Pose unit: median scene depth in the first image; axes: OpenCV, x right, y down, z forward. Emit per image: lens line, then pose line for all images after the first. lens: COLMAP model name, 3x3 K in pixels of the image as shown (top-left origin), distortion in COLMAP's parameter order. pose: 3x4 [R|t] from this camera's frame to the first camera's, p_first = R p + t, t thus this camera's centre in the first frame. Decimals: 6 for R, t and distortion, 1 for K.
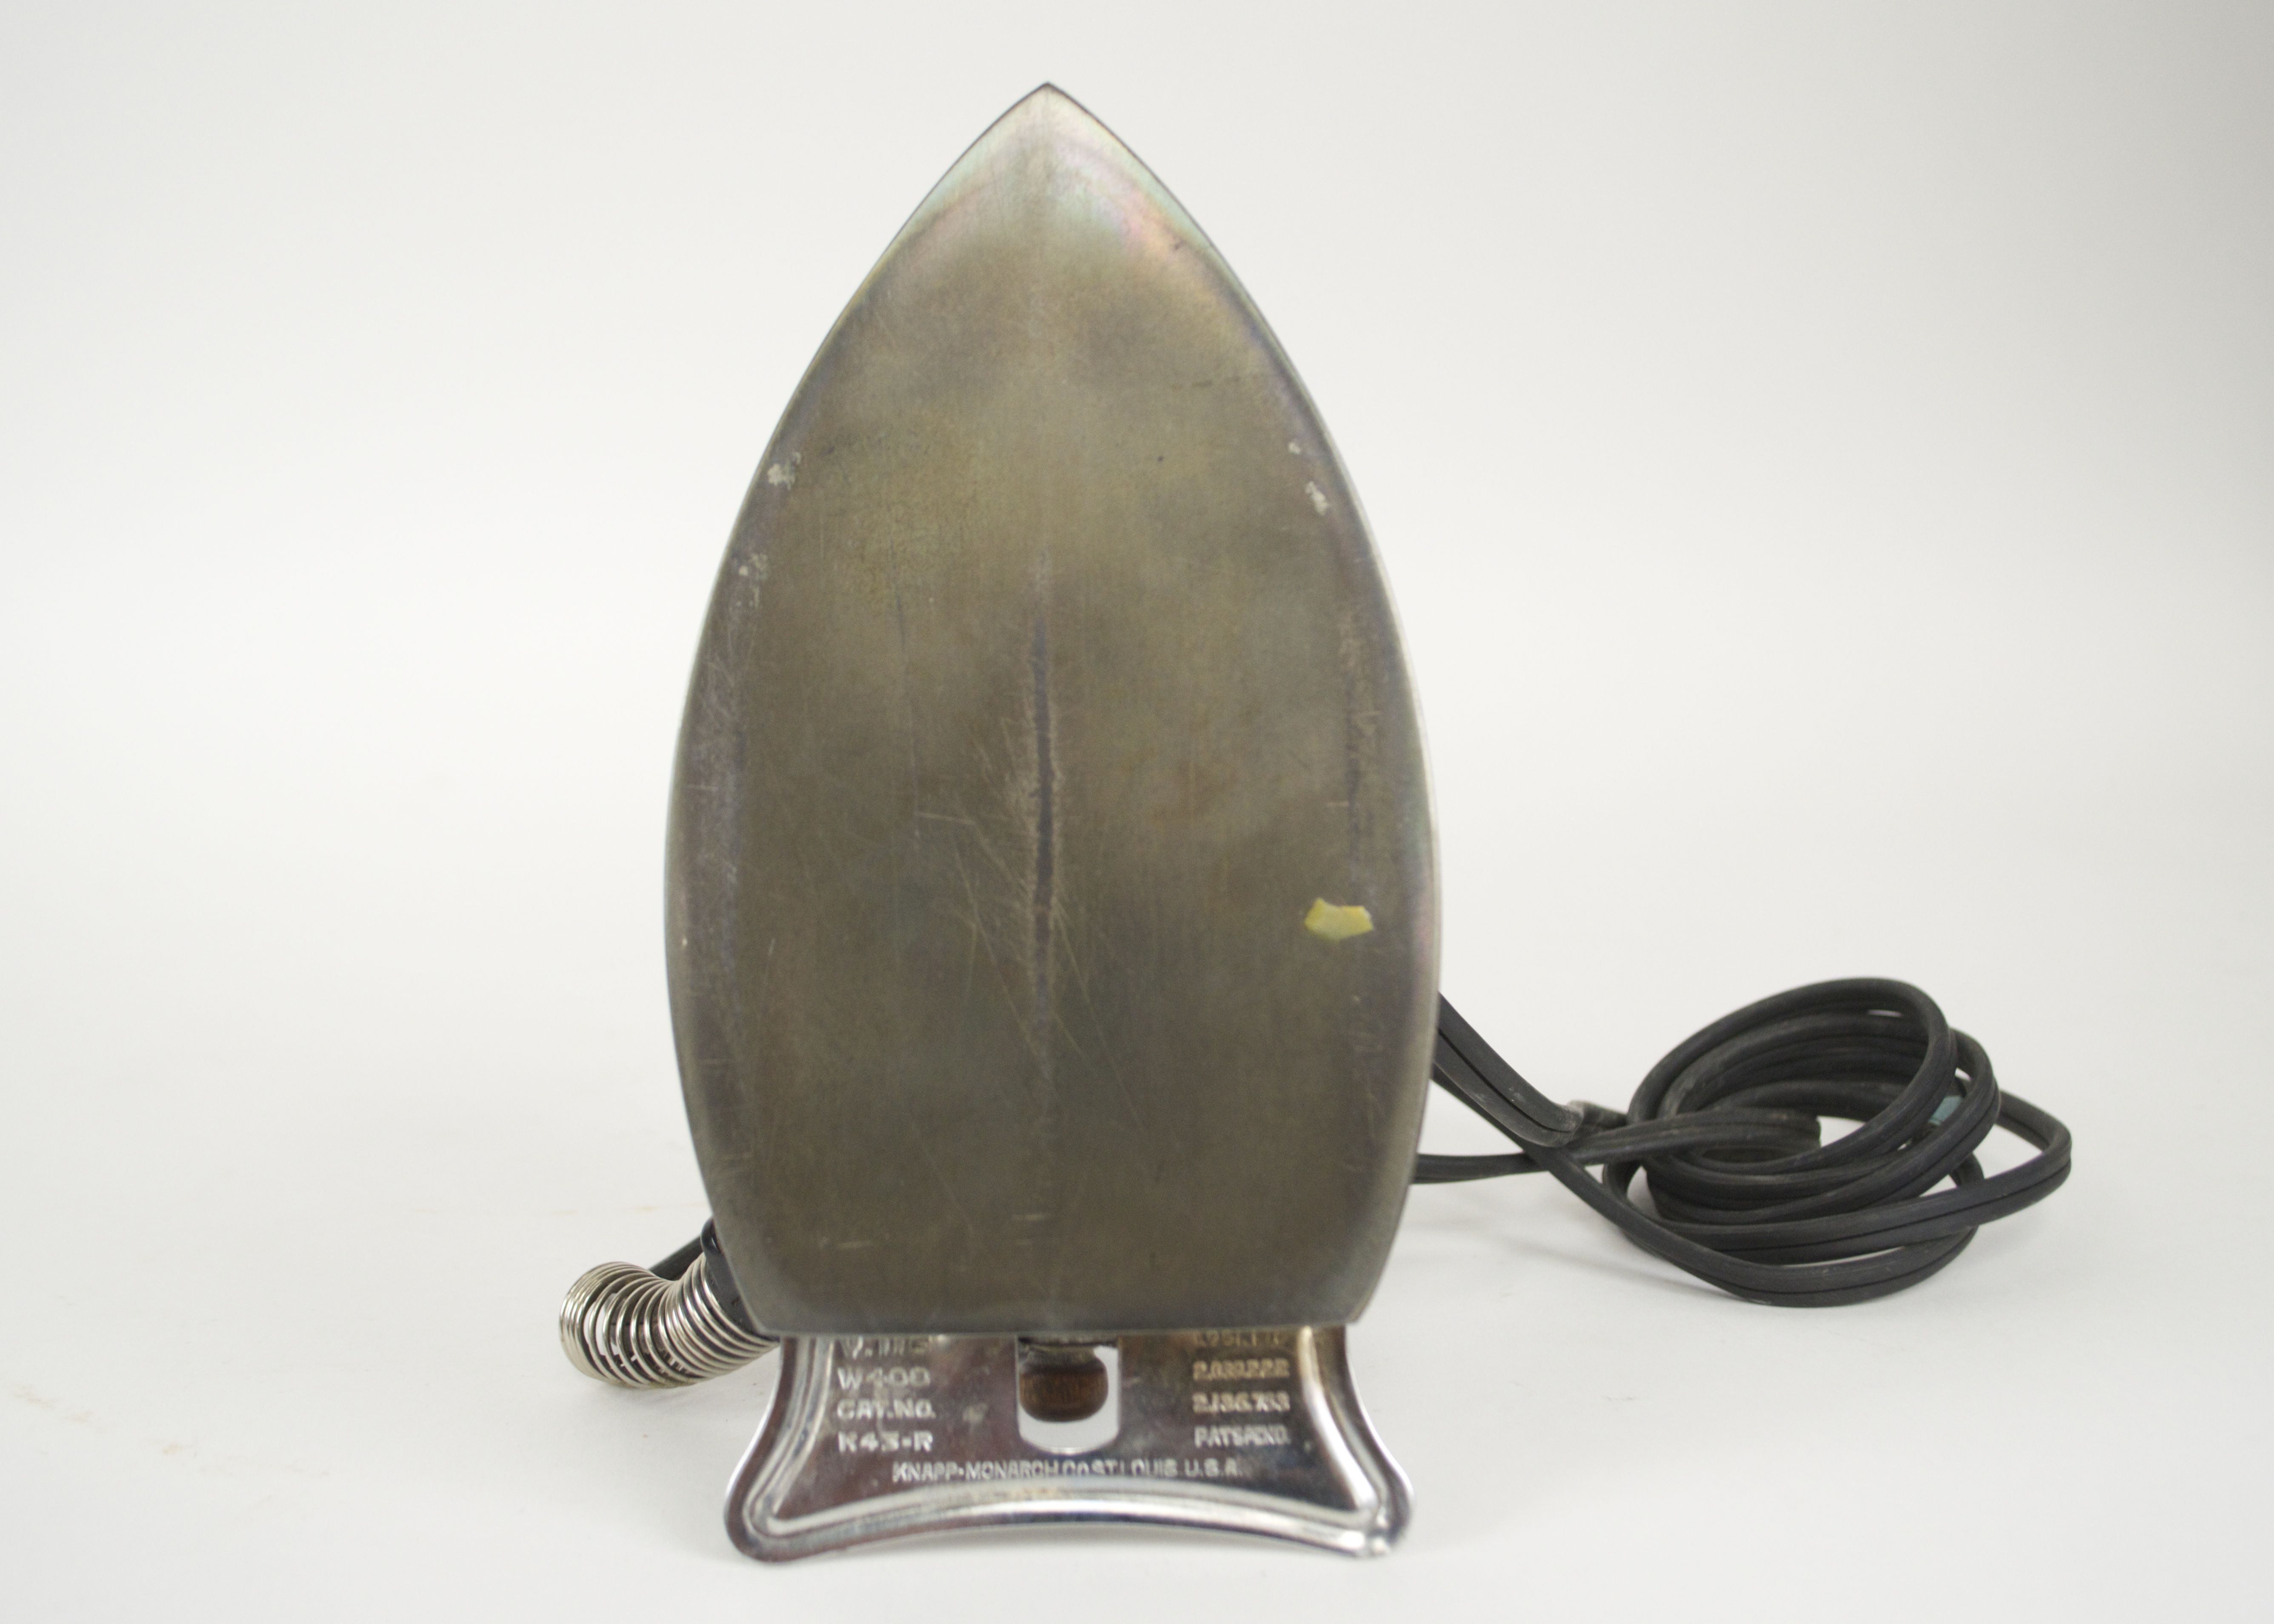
lens RADIAL K [[2383.0, 0, 1170.7], [0, 2383.0, 897.9], [0, 0, 1]] dist [-0.052227, 0.000000]
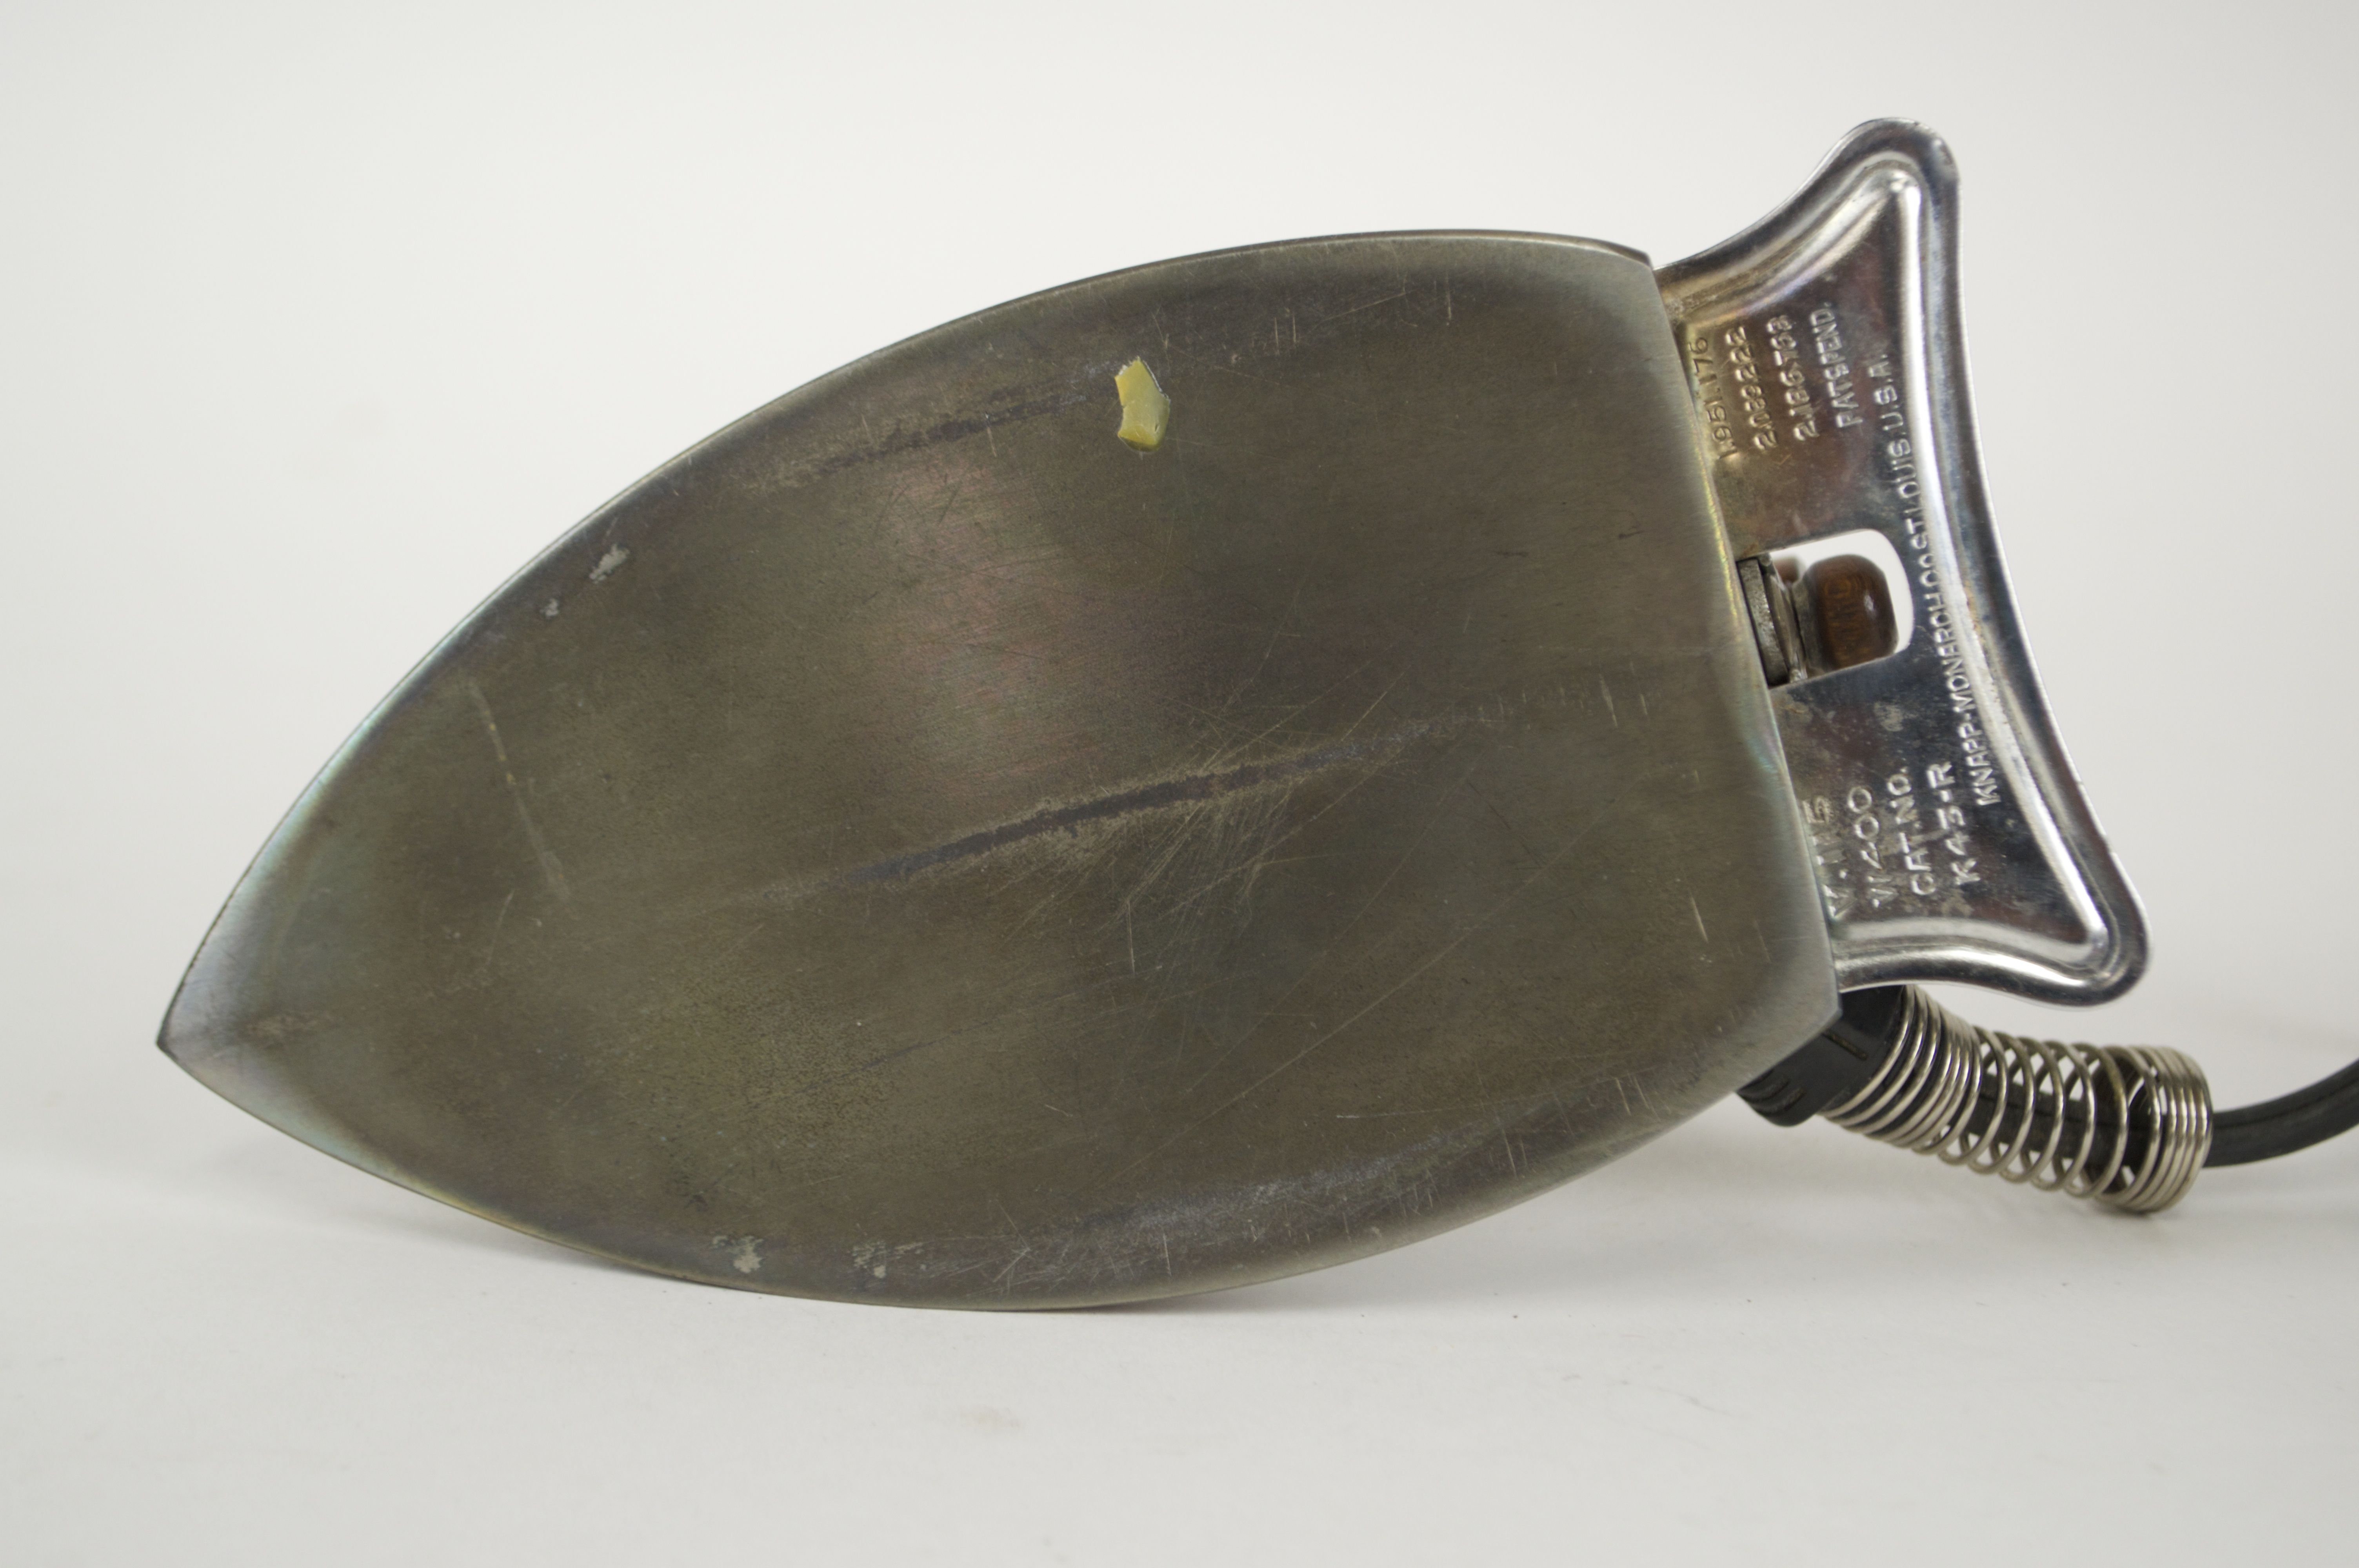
lens RADIAL K [[4212.8, 0, 1181.7], [0, 4212.8, 776.6], [0, 0, 1]] dist [-0.106701, 0.000000]
pose [[-0.235727, -0.971712, -0.014470, -0.028538], [0.971418, -0.235176, -0.032244, 0.037233], [0.027929, -0.021657, 0.999375, -0.341912]]
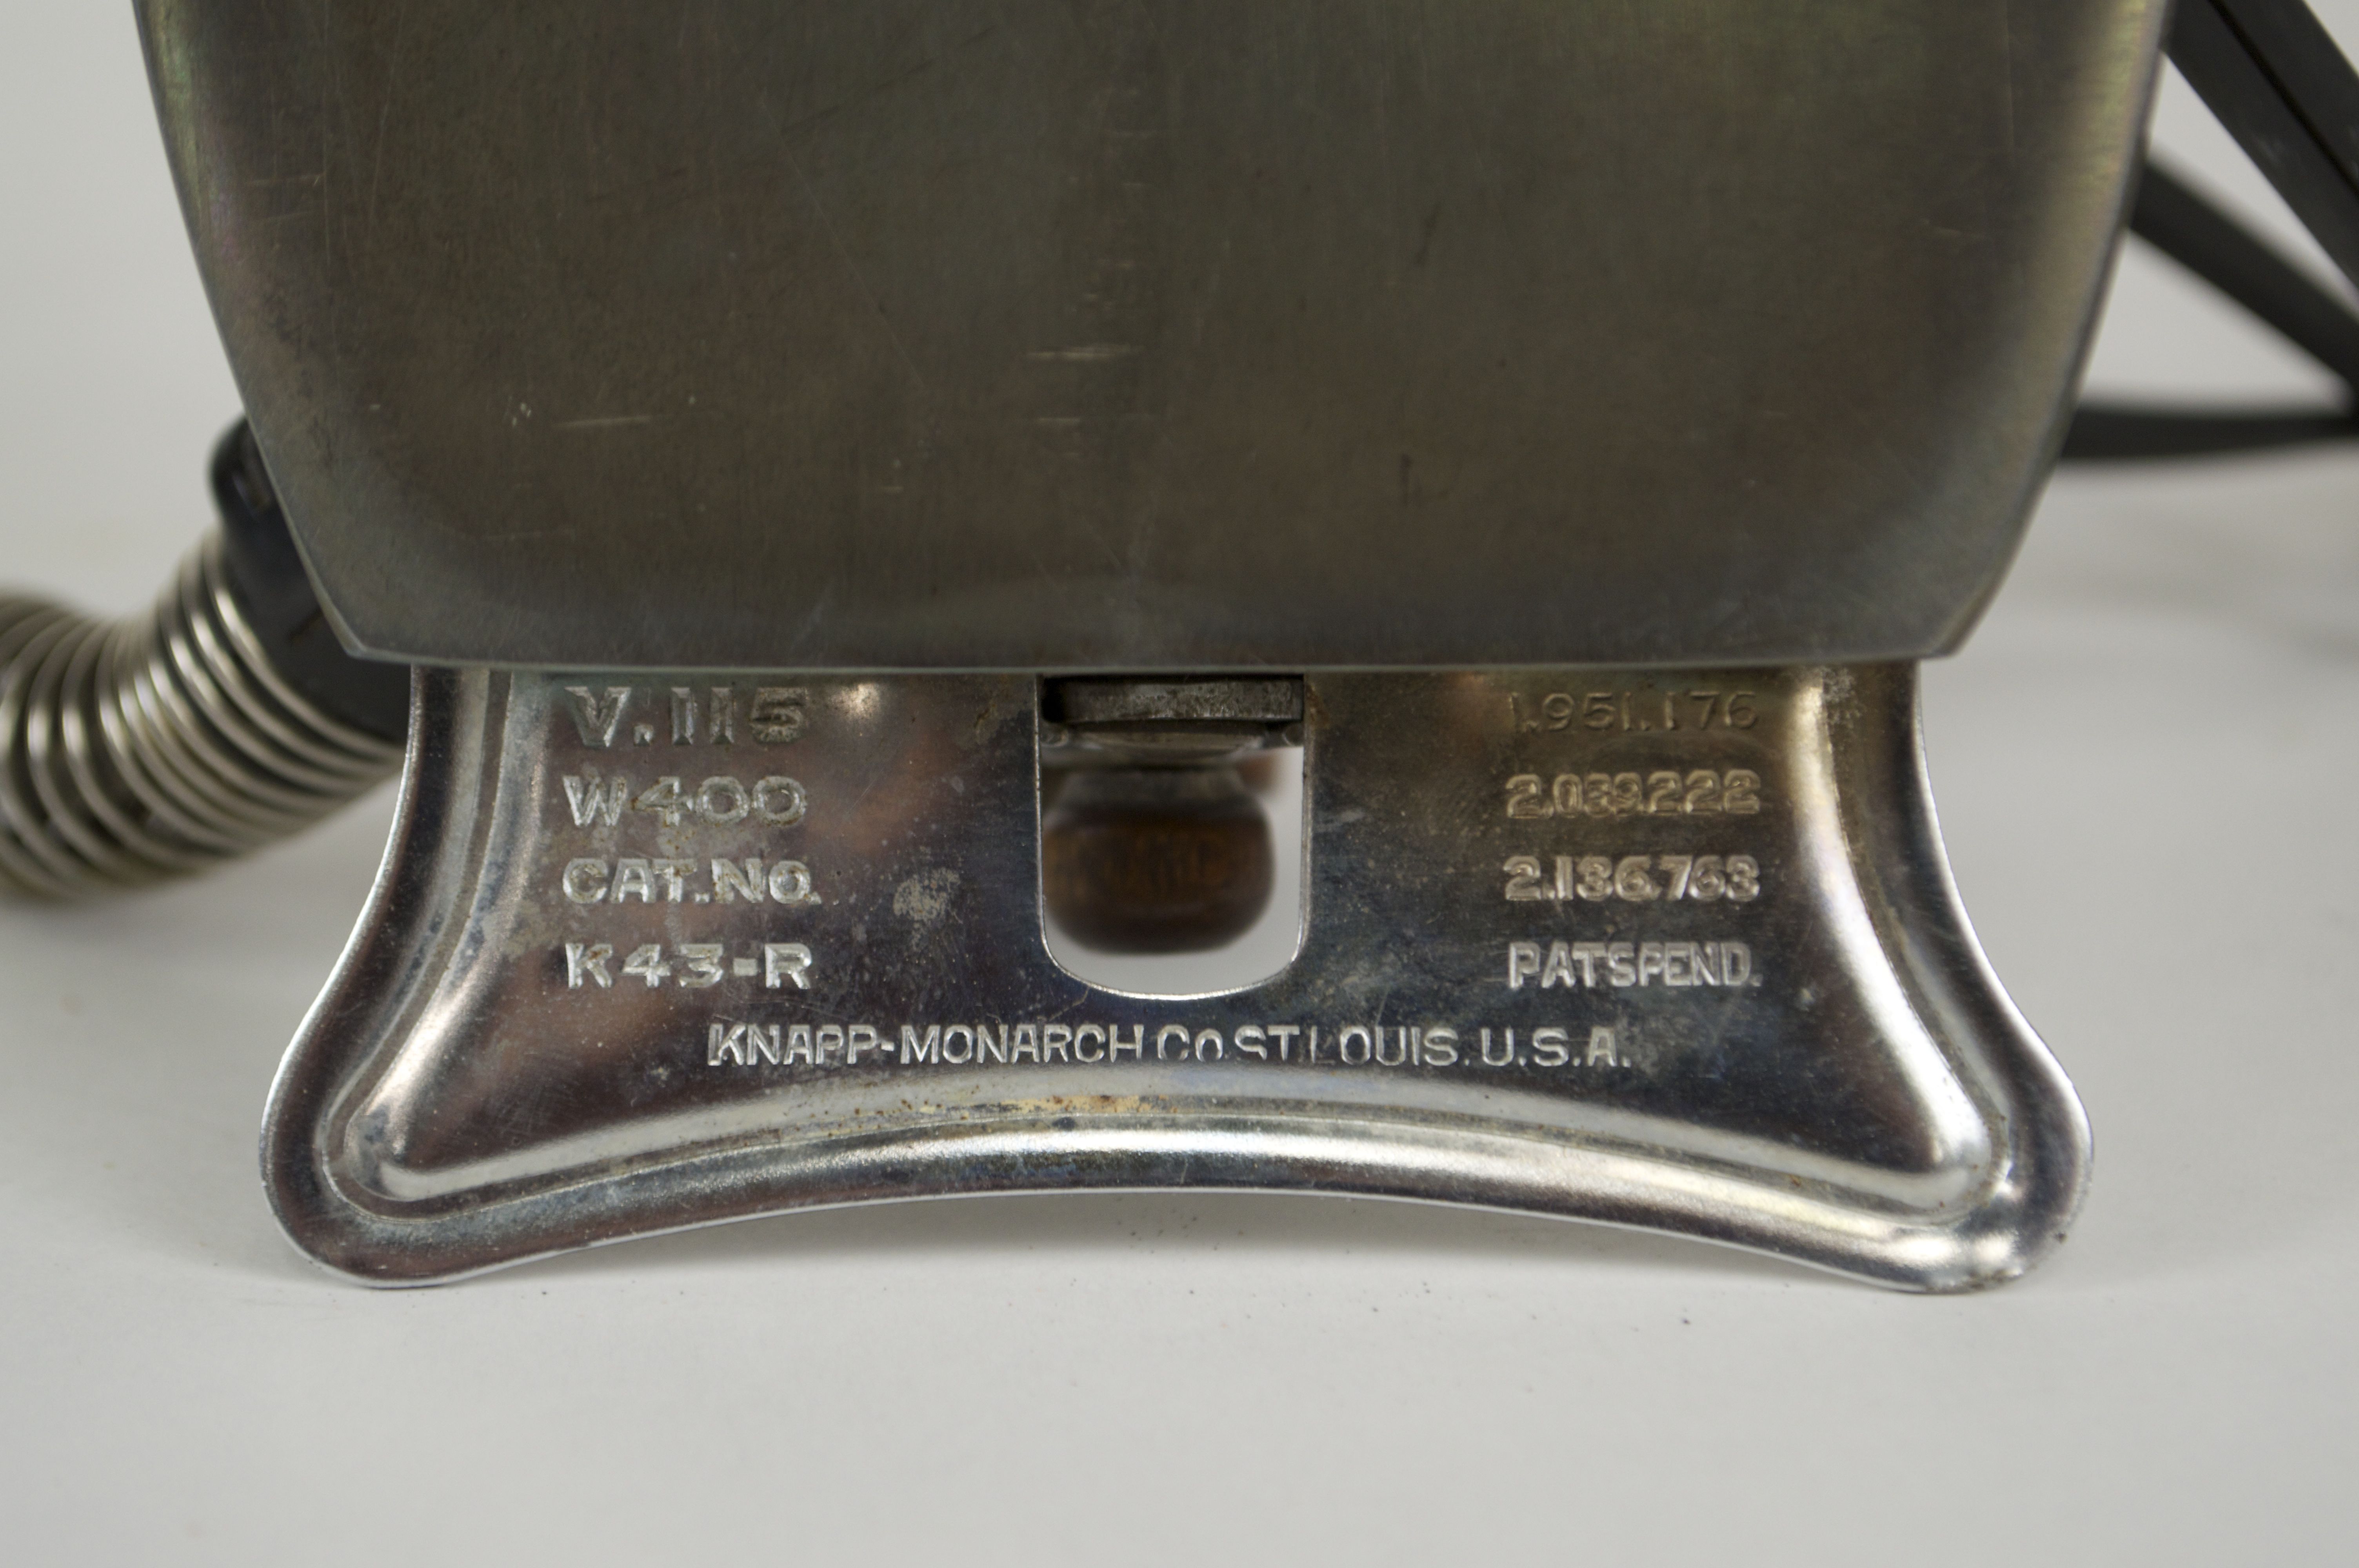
lens RADIAL K [[5534.1, 0, 1188.5], [0, 5534.1, 782.4], [0, 0, 1]] dist [0.115653, 0.000000]
pose [[0.999272, 0.014314, -0.035377, -0.009638], [-0.009902, 0.992498, 0.121863, 0.091482], [0.036856, -0.121424, 0.991916, 0.130241]]
